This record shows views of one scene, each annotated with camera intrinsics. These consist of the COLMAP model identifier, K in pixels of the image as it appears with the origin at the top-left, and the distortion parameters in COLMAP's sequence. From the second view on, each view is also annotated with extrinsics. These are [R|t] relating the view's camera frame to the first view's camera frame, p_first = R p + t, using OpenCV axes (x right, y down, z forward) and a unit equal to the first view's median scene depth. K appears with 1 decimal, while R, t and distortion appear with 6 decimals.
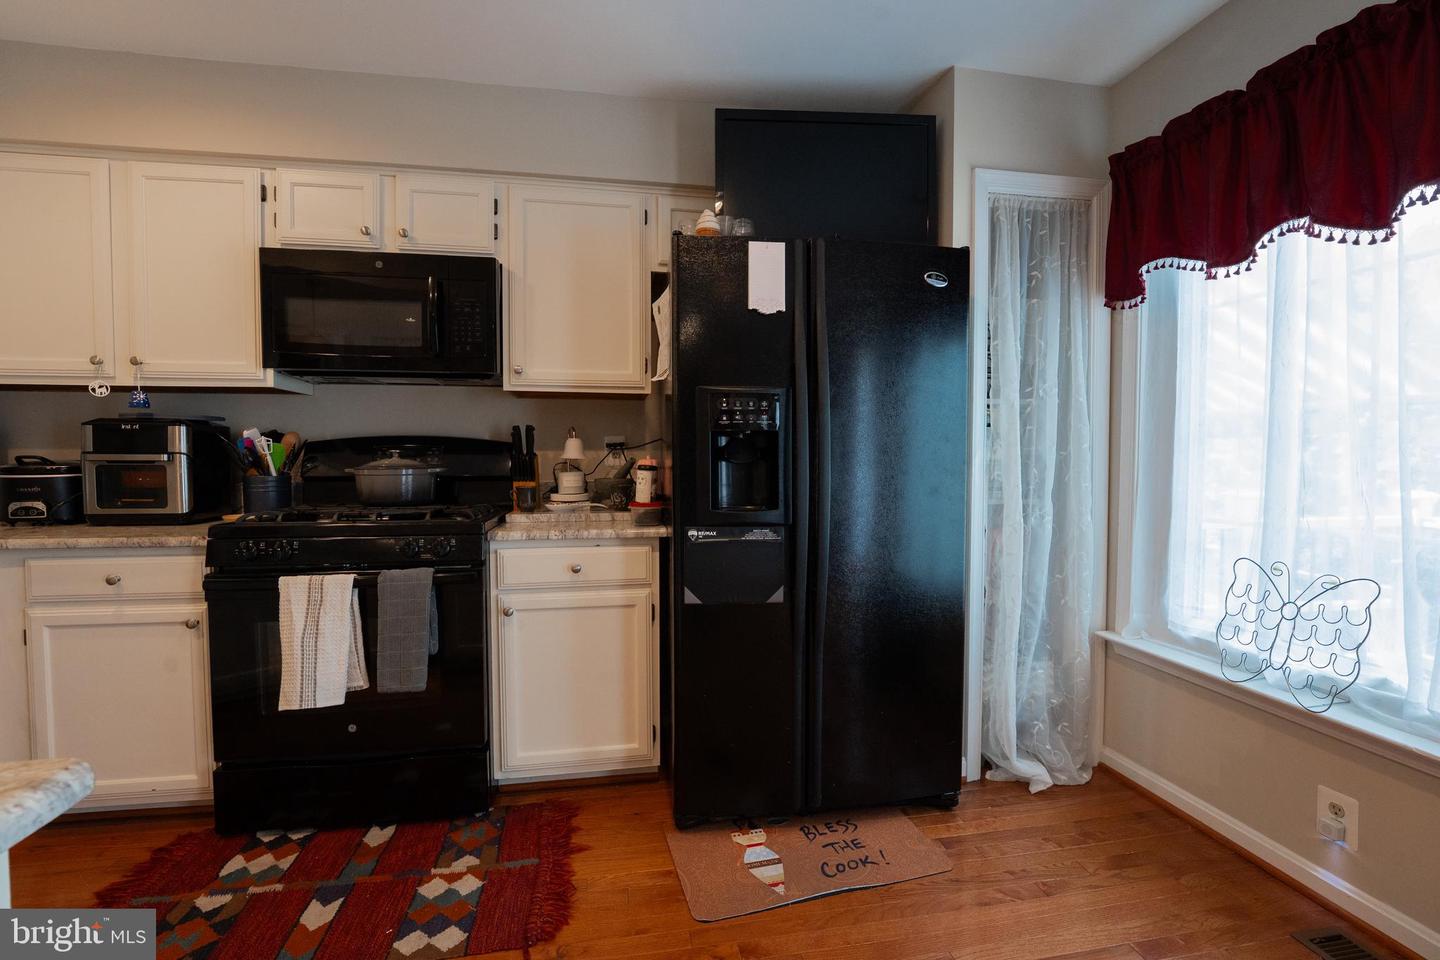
lens RADIAL K [[628.1, 0, 716.6], [0, 628.1, 479.3], [0, 0, 1]] dist [-0.020835, 0.002145]
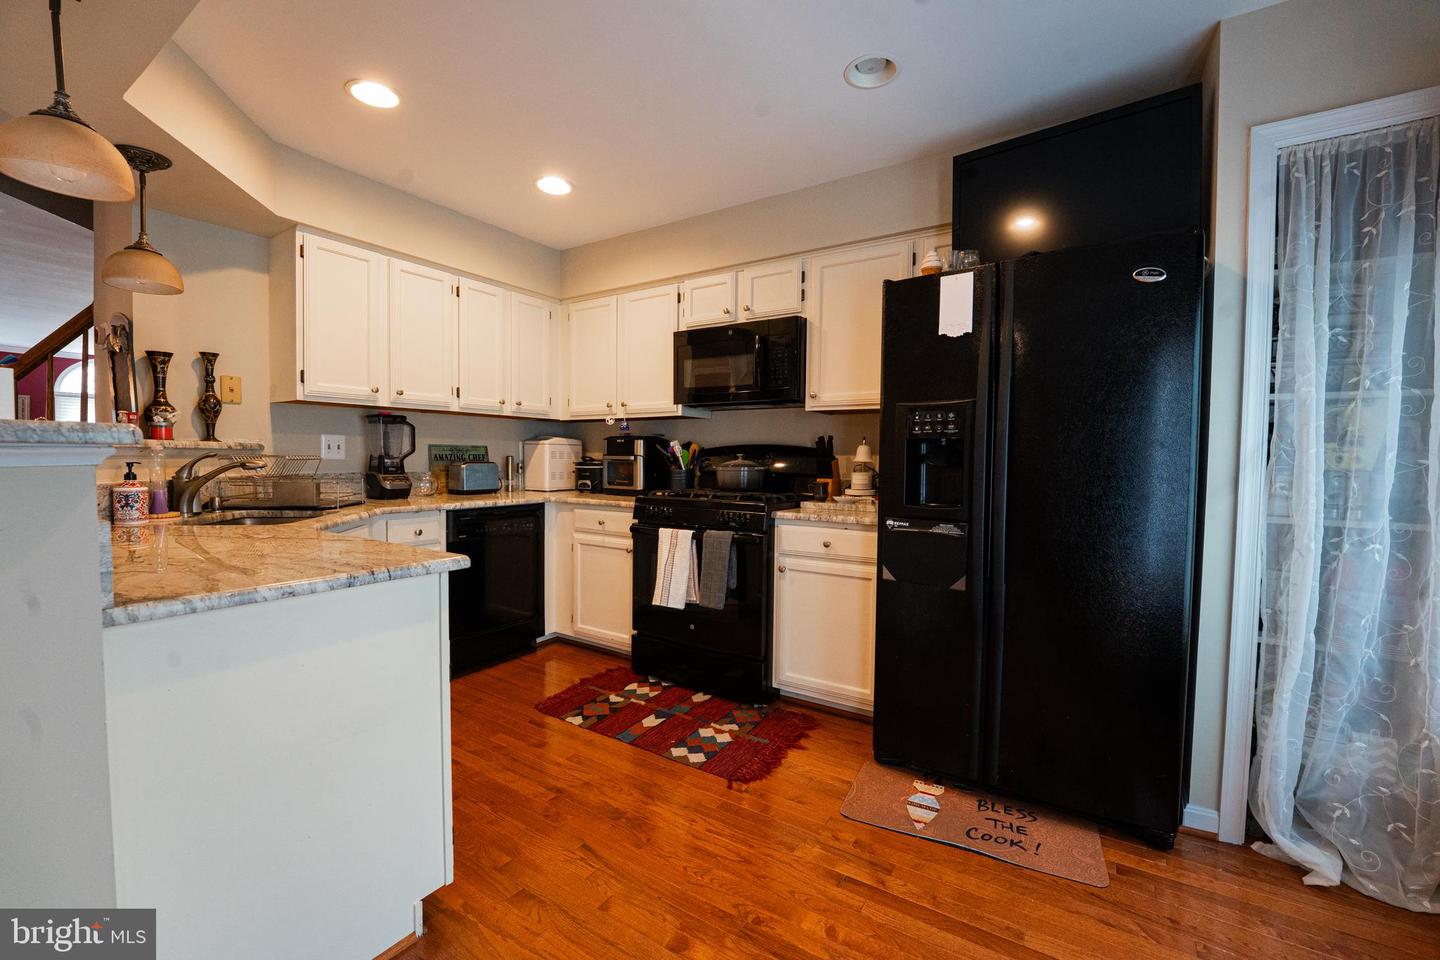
lens RADIAL K [[587.5, 0, 720.4], [0, 587.5, 478.7], [0, 0, 1]] dist [-0.025977, 0.001352]
pose [[0.732510, 0.031590, -0.680023, 0.441175], [-0.034957, 0.999350, 0.008768, 0.001229], [0.679858, 0.017349, 0.733139, -0.062491]]
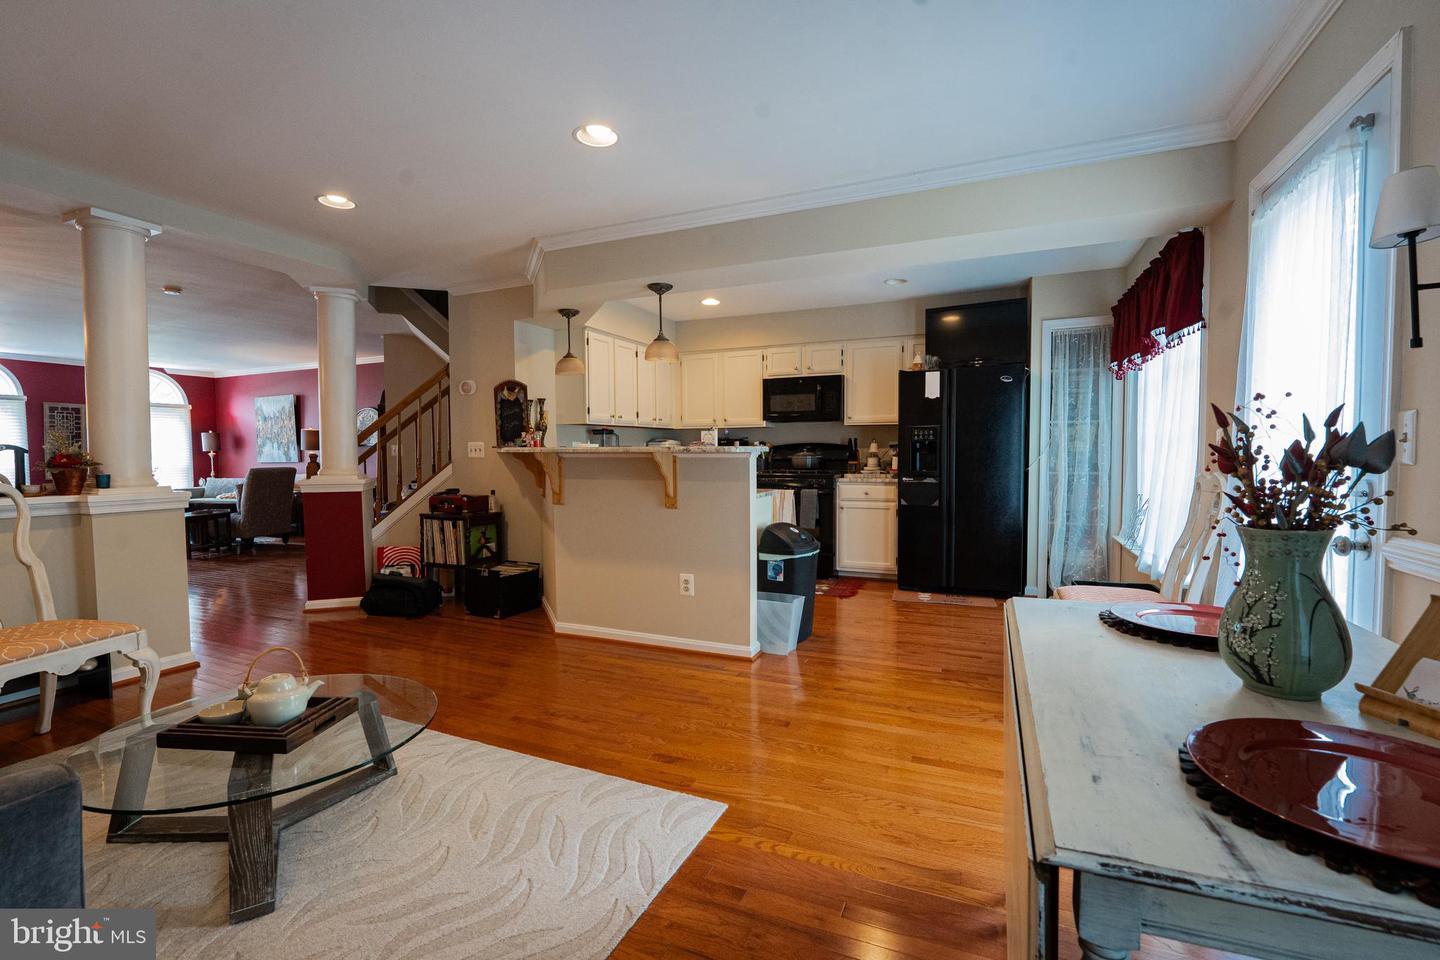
lens RADIAL K [[628.1, 0, 726.2], [0, 628.1, 482.3], [0, 0, 1]] dist [-0.020835, 0.002145]
pose [[0.839682, 0.022248, -0.542622, 0.710785], [-0.011427, 0.999663, 0.023304, 0.039685], [0.542958, -0.013367, 0.839654, -1.545434]]
